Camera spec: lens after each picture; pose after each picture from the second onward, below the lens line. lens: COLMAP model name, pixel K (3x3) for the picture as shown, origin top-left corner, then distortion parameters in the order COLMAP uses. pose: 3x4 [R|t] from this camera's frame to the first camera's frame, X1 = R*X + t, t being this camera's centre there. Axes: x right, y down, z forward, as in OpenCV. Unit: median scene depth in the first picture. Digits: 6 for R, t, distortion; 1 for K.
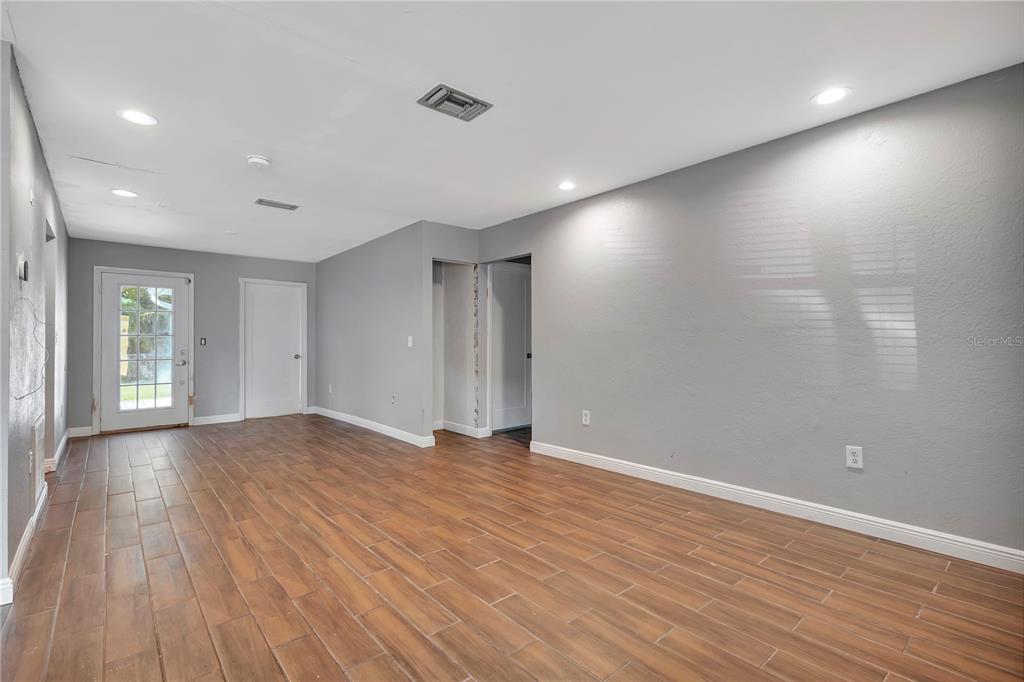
lens RADIAL K [[476.3, 0, 510.3], [0, 476.3, 341.6], [0, 0, 1]] dist [0.015126, -0.004888]
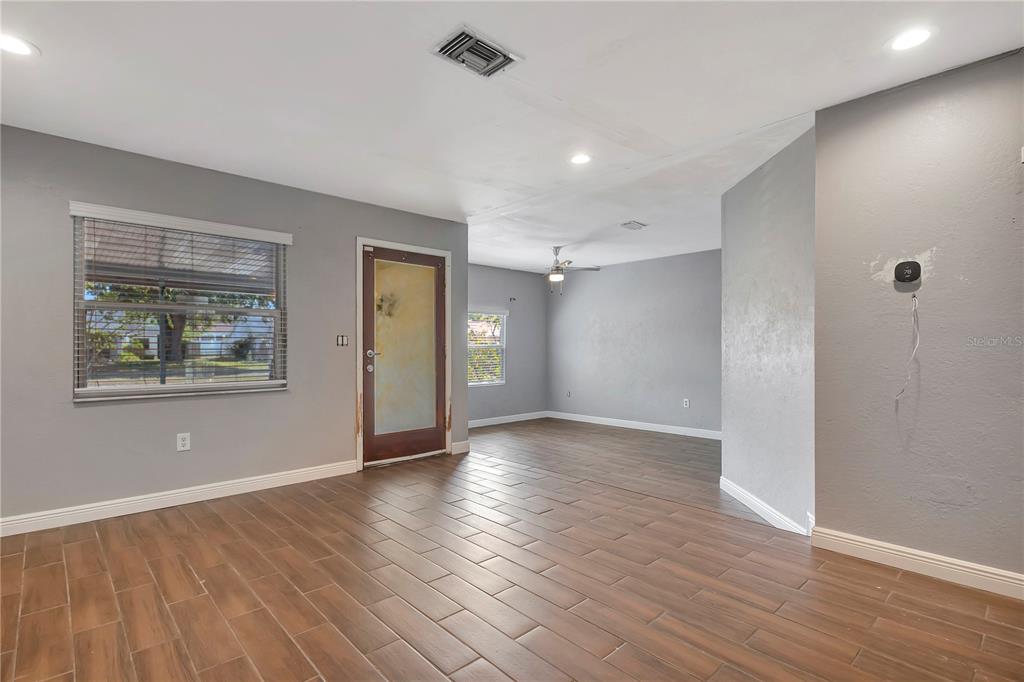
lens RADIAL K [[476.3, 0, 510.7], [0, 476.3, 349.6], [0, 0, 1]] dist [0.015126, -0.004888]
pose [[-0.998319, 0.002494, -0.057906, -0.124367], [0.002764, 0.999986, -0.004578, 0.009899], [0.057894, -0.004731, -0.998312, 1.850232]]
